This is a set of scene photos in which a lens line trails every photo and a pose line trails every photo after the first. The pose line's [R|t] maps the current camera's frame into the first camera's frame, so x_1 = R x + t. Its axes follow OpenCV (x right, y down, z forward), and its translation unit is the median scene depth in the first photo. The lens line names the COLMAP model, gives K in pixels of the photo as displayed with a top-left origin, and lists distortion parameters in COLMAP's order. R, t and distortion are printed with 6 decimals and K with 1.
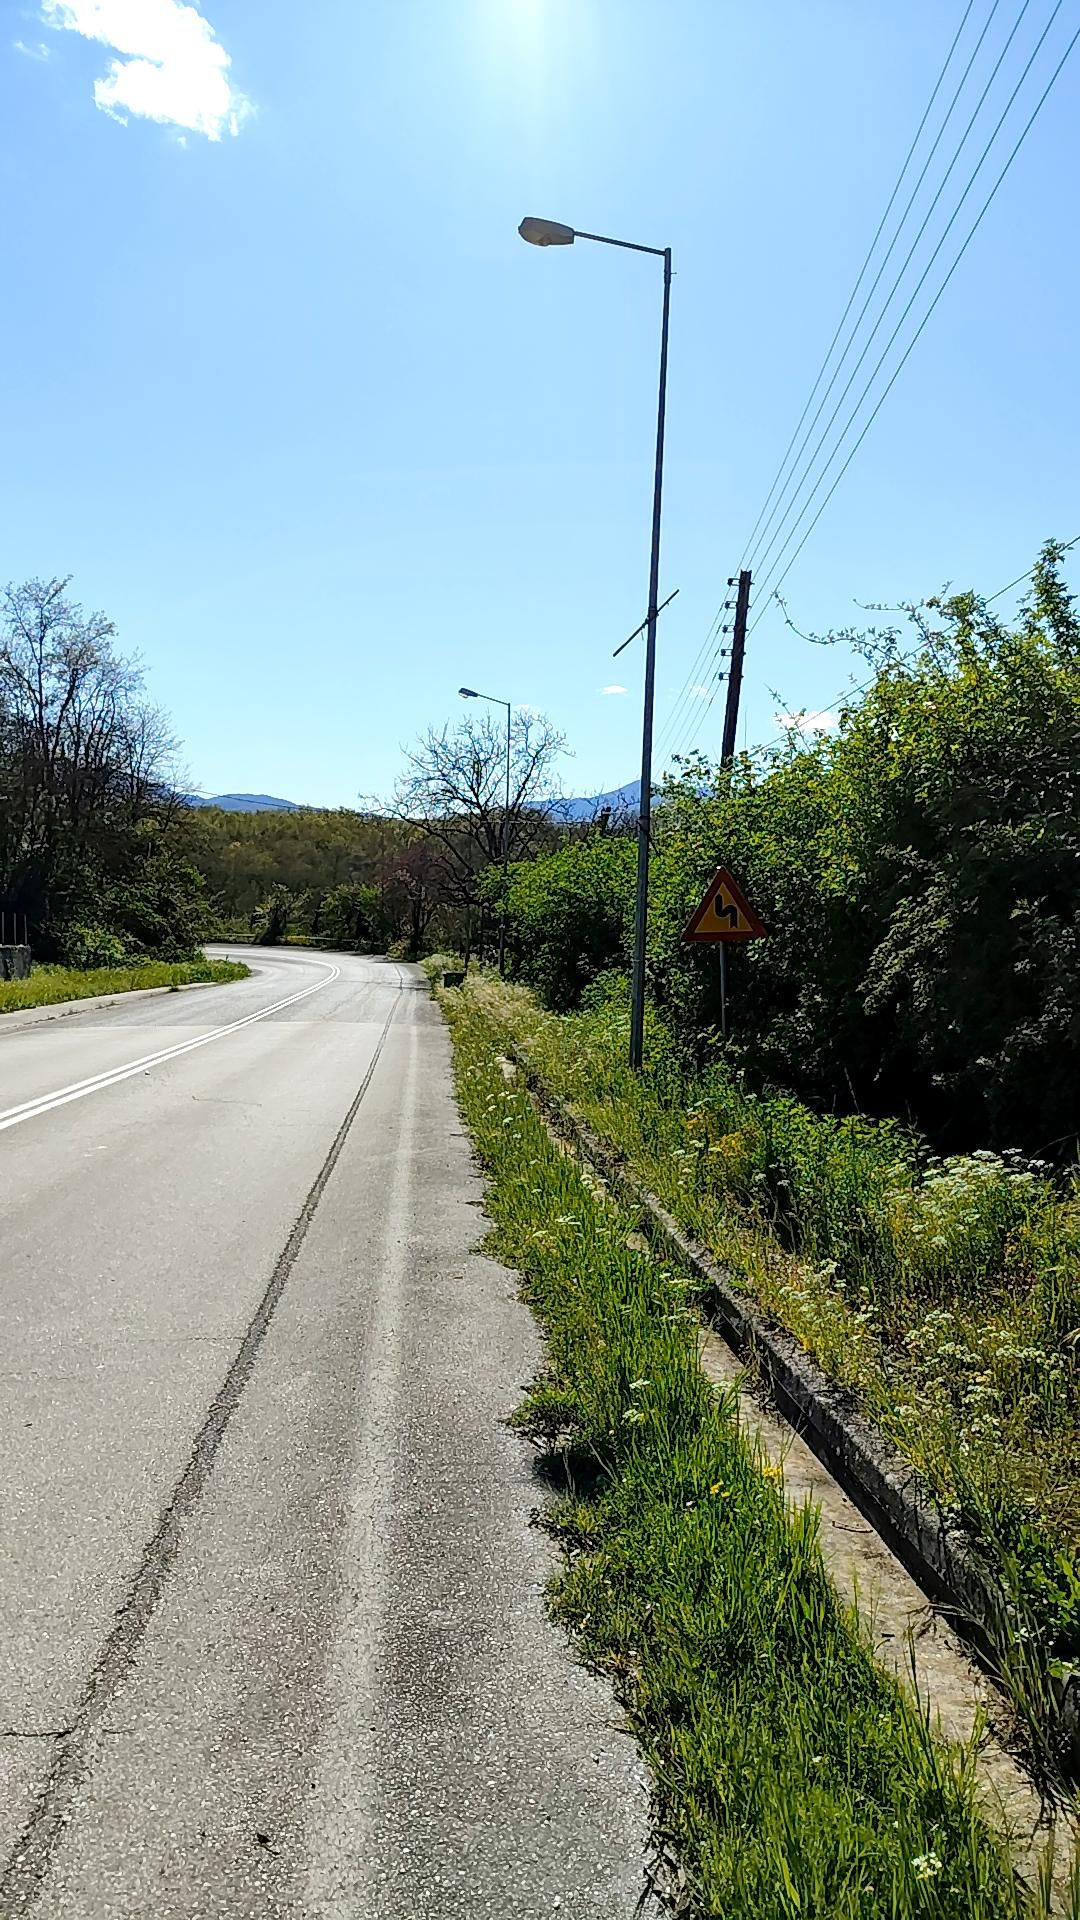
lens RADIAL K [[1419.5, 0, 533.3], [0, 1419.5, 955.2], [0, 0, 1]] dist [-0.001658, -0.006483]
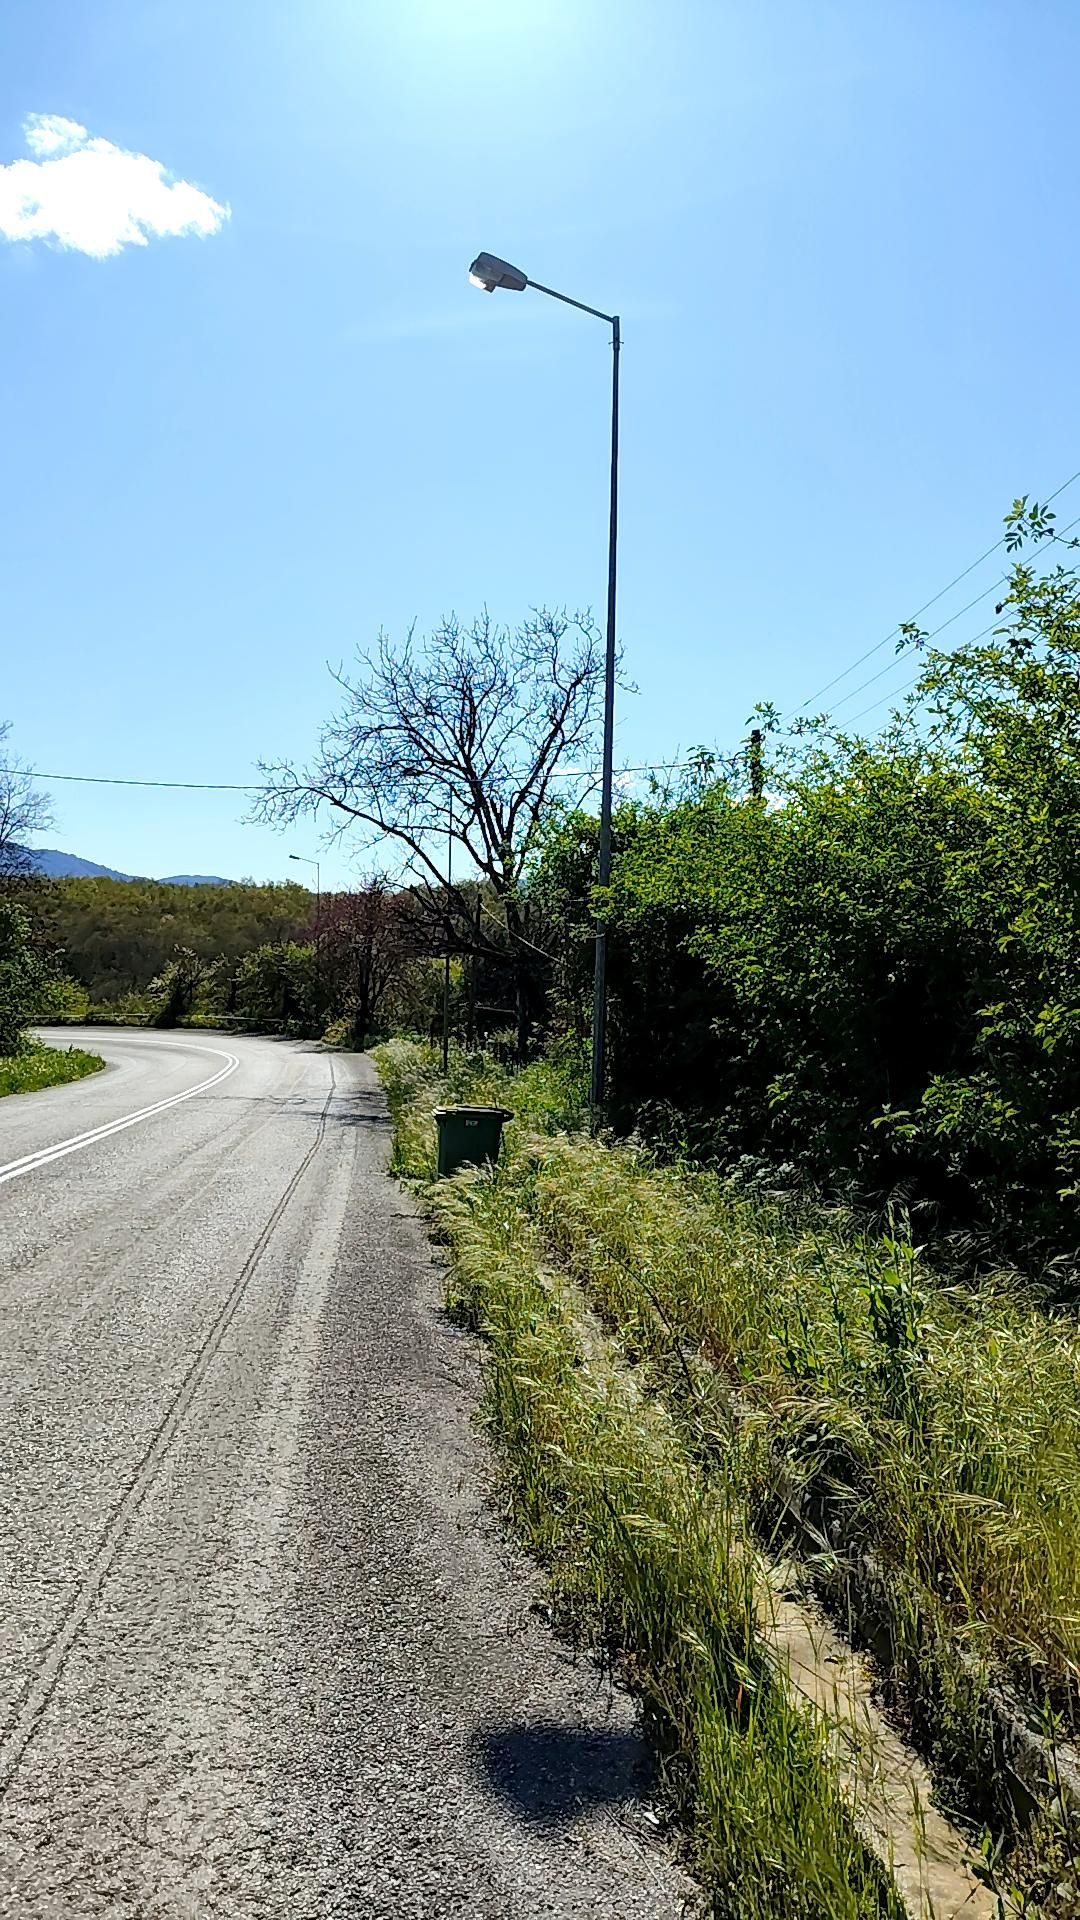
lens RADIAL K [[1419.5, 0, 540.9], [0, 1419.5, 961.0], [0, 0, 1]] dist [-0.001658, -0.006483]
pose [[0.999133, -0.012775, 0.039622, -0.022037], [0.014747, 0.998646, -0.049882, -0.002415], [-0.038931, 0.050423, 0.997969, 0.286973]]
